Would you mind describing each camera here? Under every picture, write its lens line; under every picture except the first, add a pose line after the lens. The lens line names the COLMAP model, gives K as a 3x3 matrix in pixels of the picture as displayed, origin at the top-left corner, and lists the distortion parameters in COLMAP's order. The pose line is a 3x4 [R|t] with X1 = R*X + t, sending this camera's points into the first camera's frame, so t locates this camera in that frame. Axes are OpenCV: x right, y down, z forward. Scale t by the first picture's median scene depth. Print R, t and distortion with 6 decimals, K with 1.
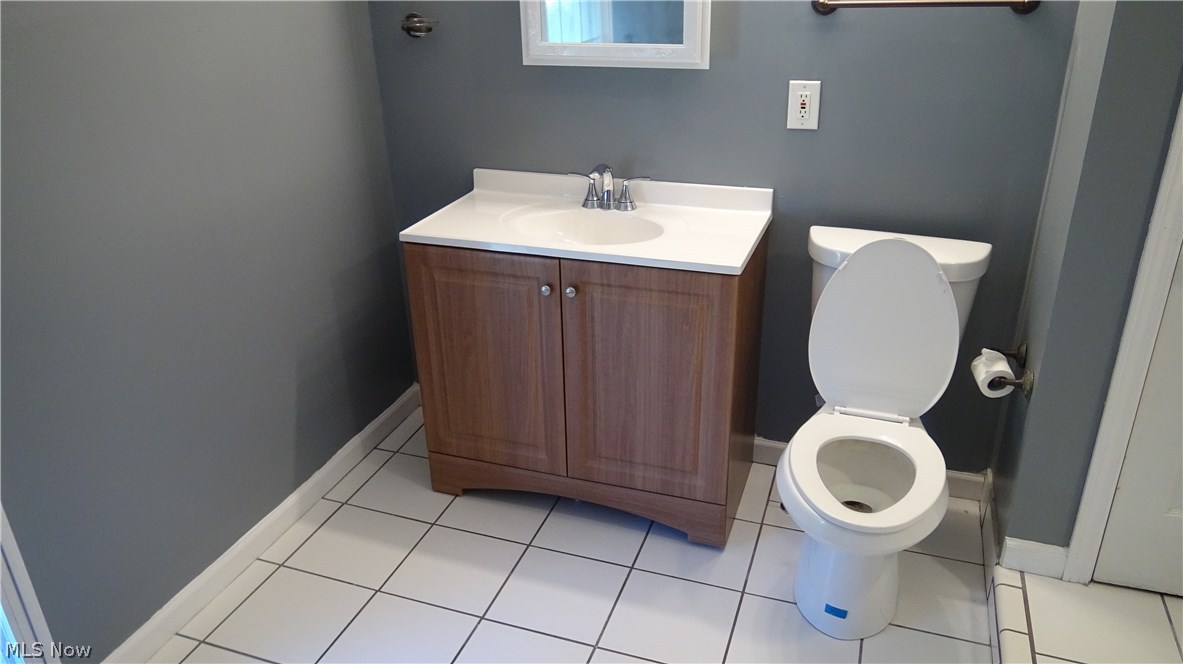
lens RADIAL K [[871.4, 0, 591.5], [0, 871.4, 332.0], [0, 0, 1]] dist [-0.005264, -0.003789]
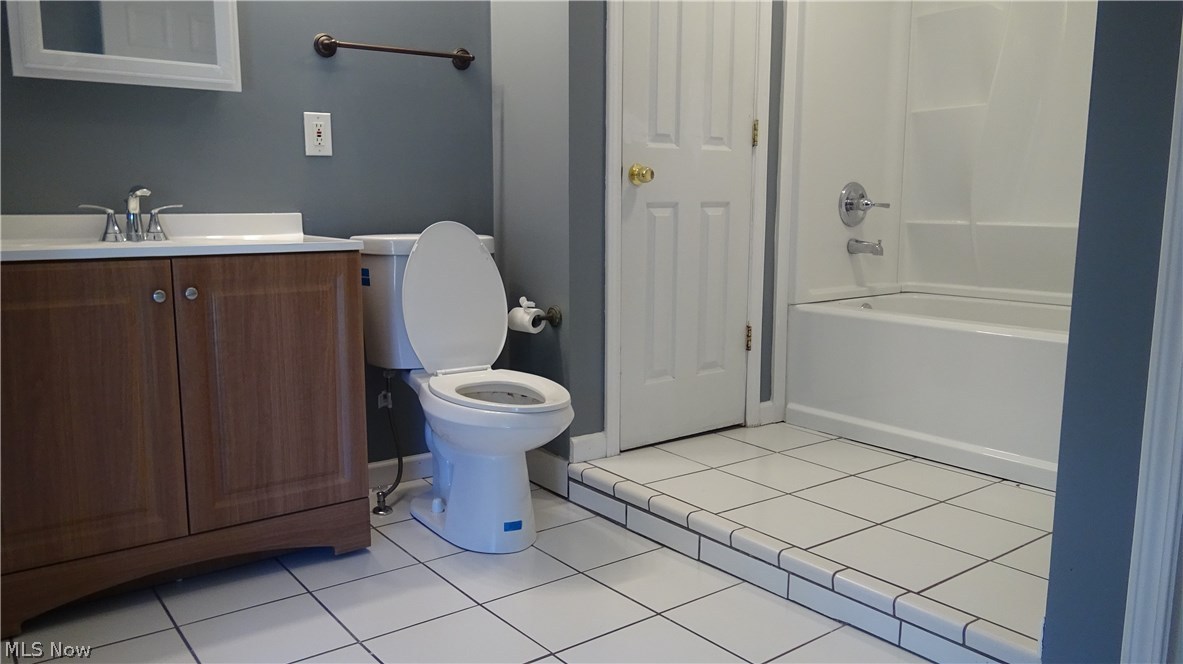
lens RADIAL K [[871.4, 0, 591.5], [0, 871.4, 332.0], [0, 0, 1]] dist [-0.005264, -0.003789]
pose [[0.540354, -0.102727, 0.835143, -0.535449], [0.330821, 0.938528, -0.098604, 0.209069], [-0.773676, 0.329564, 0.541122, 0.201901]]
